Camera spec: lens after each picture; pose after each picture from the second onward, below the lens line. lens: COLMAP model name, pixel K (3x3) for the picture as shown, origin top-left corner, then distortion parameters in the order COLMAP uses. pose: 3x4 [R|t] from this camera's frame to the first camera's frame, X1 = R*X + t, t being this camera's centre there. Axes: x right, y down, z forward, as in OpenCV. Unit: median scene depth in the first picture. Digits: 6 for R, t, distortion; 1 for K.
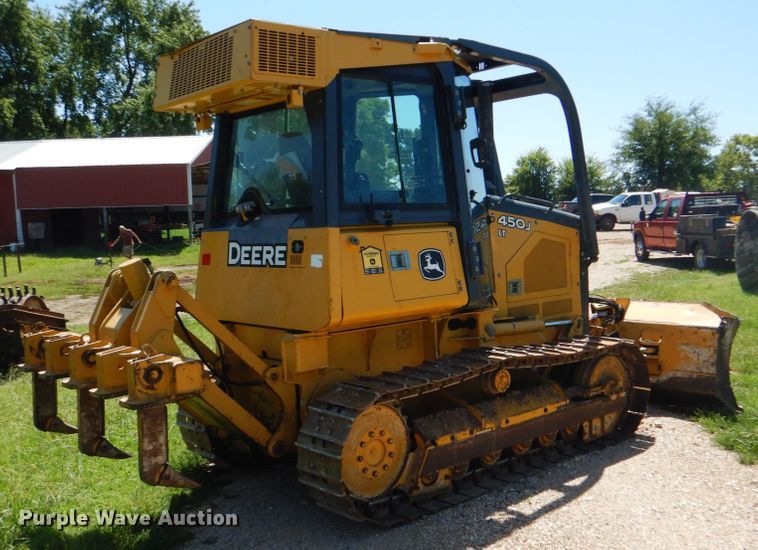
lens RADIAL K [[822.1, 0, 405.3], [0, 822.1, 298.1], [0, 0, 1]] dist [-0.007036, 0.000000]
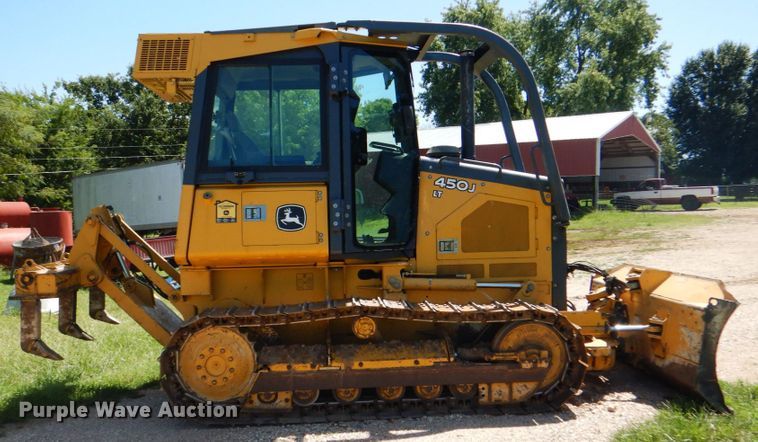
lens RADIAL K [[732.4, 0, 351.8], [0, 732.4, 243.3], [0, 0, 1]] dist [-0.001501, 0.000000]
pose [[0.773040, 0.052955, -0.632143, 0.761347], [-0.067236, 0.997736, 0.001358, -0.011749], [0.630784, 0.041453, 0.774850, 0.243857]]
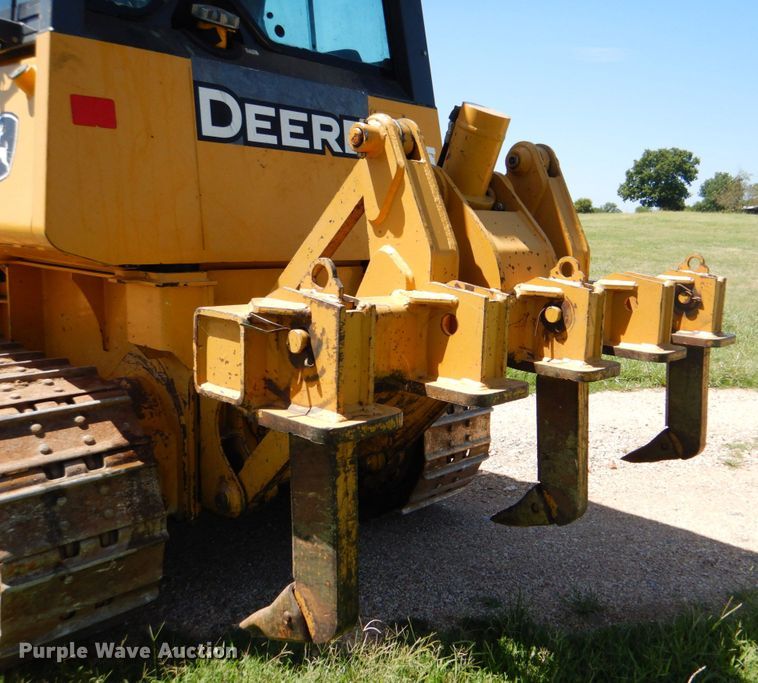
lens RADIAL K [[771.9, 0, 461.0], [0, 771.9, 338.2], [0, 0, 1]] dist [-0.000509, 0.000000]
pose [[-0.143047, -0.116455, 0.982841, -0.690558], [0.057705, 0.990383, 0.125747, 0.023833], [-0.988032, 0.074703, -0.134951, 0.969246]]
